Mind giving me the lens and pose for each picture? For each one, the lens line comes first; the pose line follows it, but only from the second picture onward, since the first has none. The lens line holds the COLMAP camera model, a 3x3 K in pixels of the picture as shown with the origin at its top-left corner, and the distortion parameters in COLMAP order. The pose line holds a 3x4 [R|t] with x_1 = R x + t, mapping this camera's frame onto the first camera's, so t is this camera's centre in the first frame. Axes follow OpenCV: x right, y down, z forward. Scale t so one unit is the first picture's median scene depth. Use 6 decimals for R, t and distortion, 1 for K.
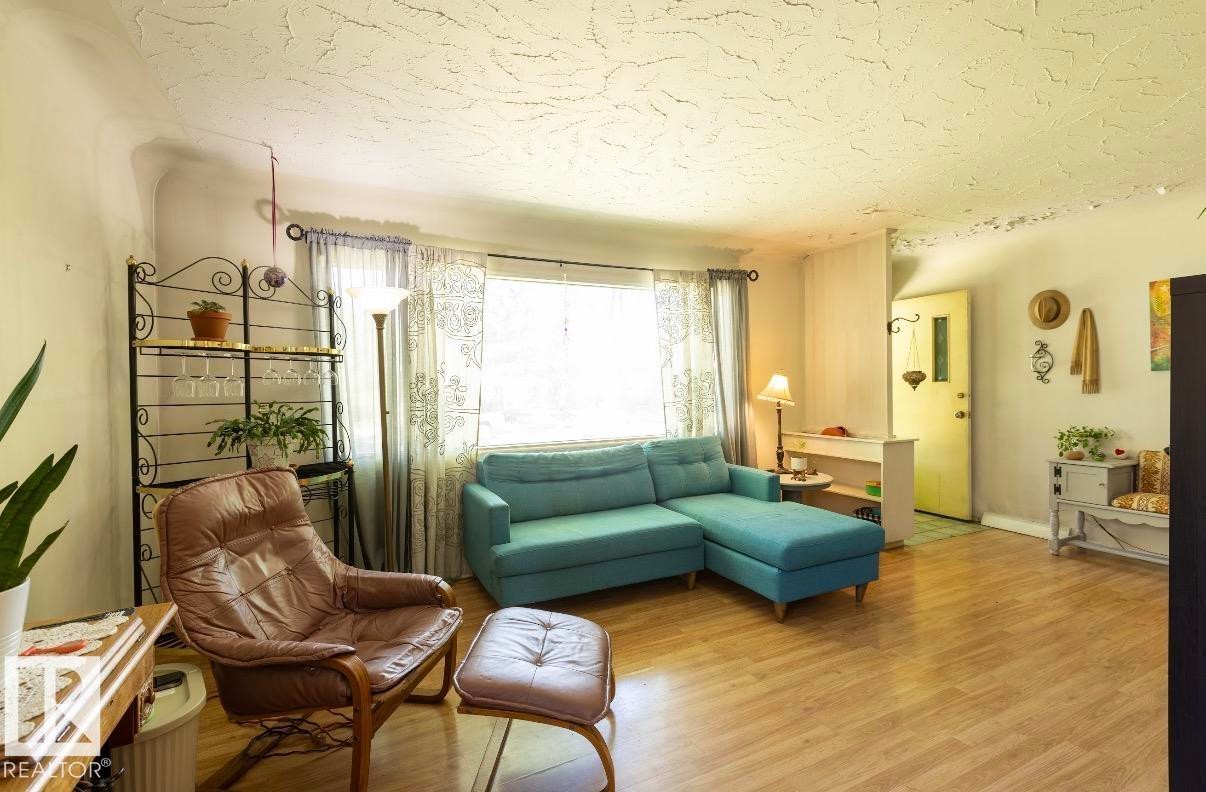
lens RADIAL K [[542.4, 0, 606.0], [0, 542.4, 392.4], [0, 0, 1]] dist [0.000747, 0.001074]
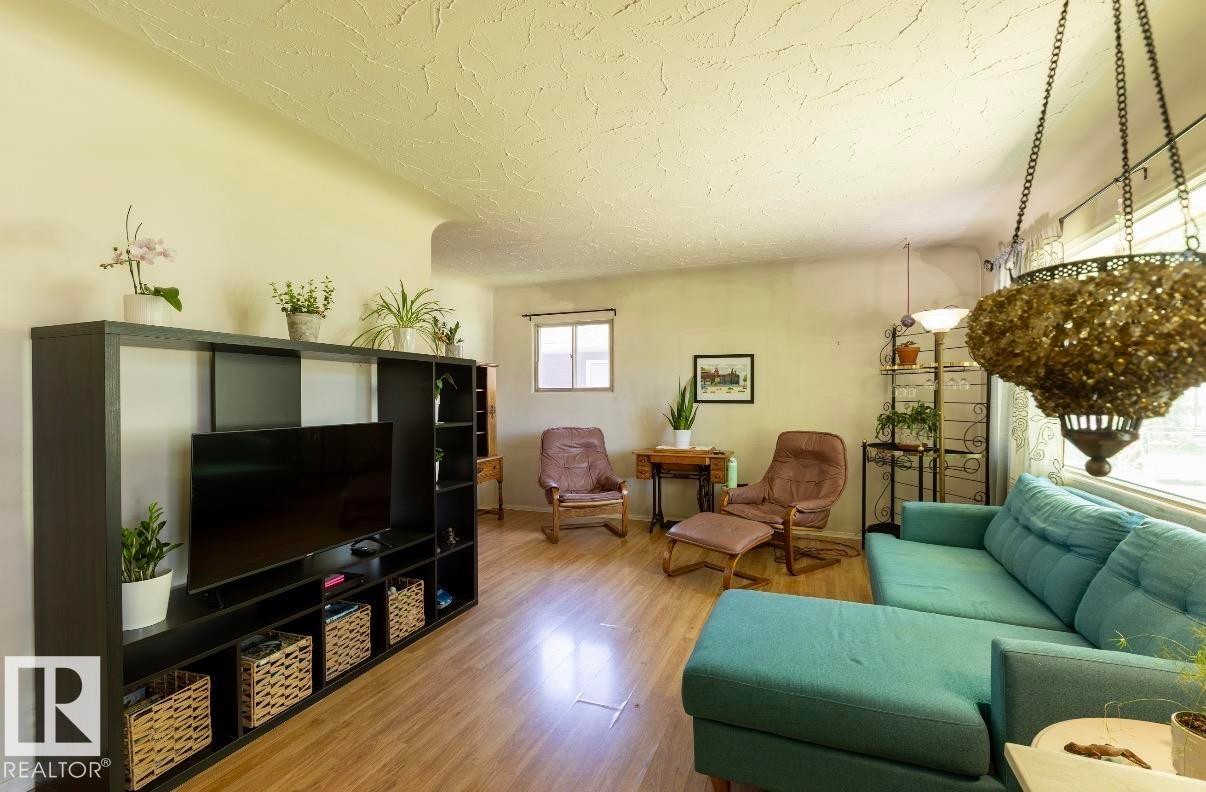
lens RADIAL K [[542.4, 0, 600.7], [0, 542.4, 400.1], [0, 0, 1]] dist [0.000747, 0.001074]
pose [[-0.744652, 0.022511, -0.667073, 0.670335], [0.006366, 0.999625, 0.026627, -0.020135], [0.667422, 0.015581, -0.744516, 0.973103]]
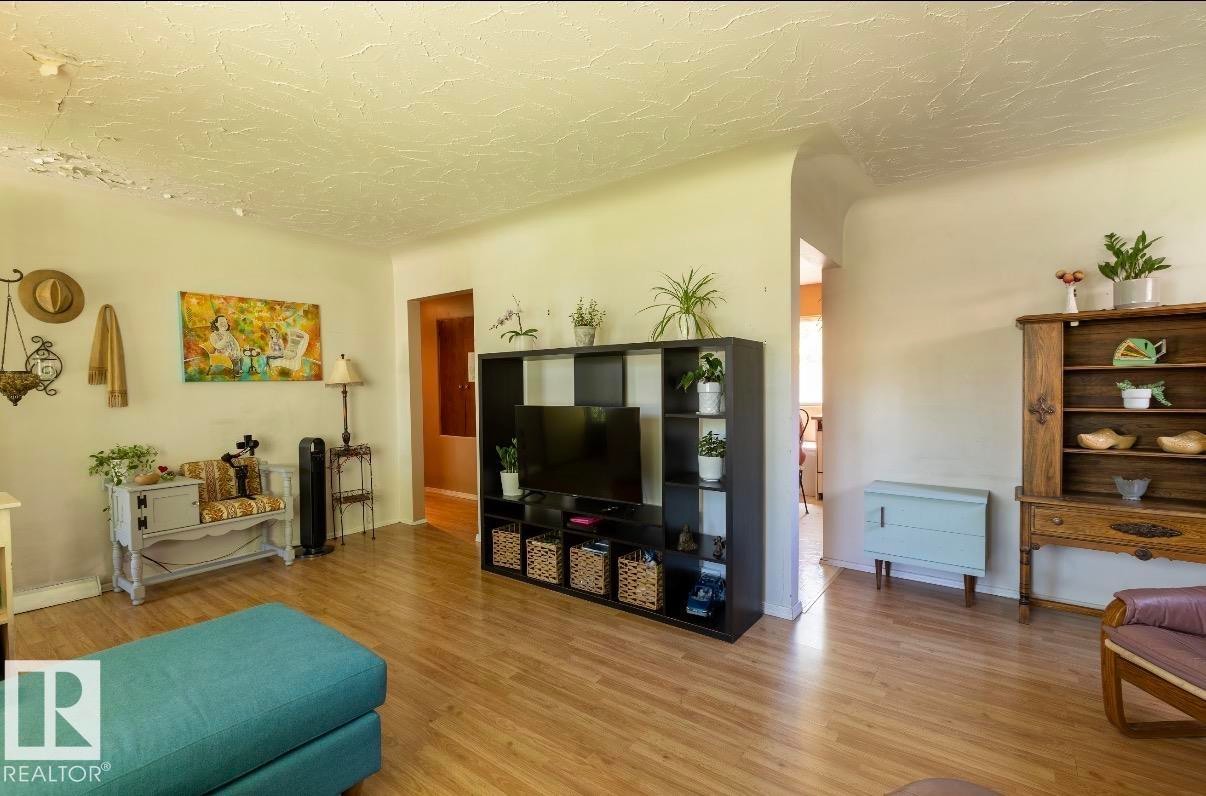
lens RADIAL K [[542.4, 0, 601.4], [0, 542.4, 403.5], [0, 0, 1]] dist [0.000747, 0.001074]
pose [[-0.445920, -0.006919, 0.895046, -0.193423], [0.028908, 0.999337, 0.022127, -0.000217], [-0.894606, 0.035741, -0.445424, 0.681571]]
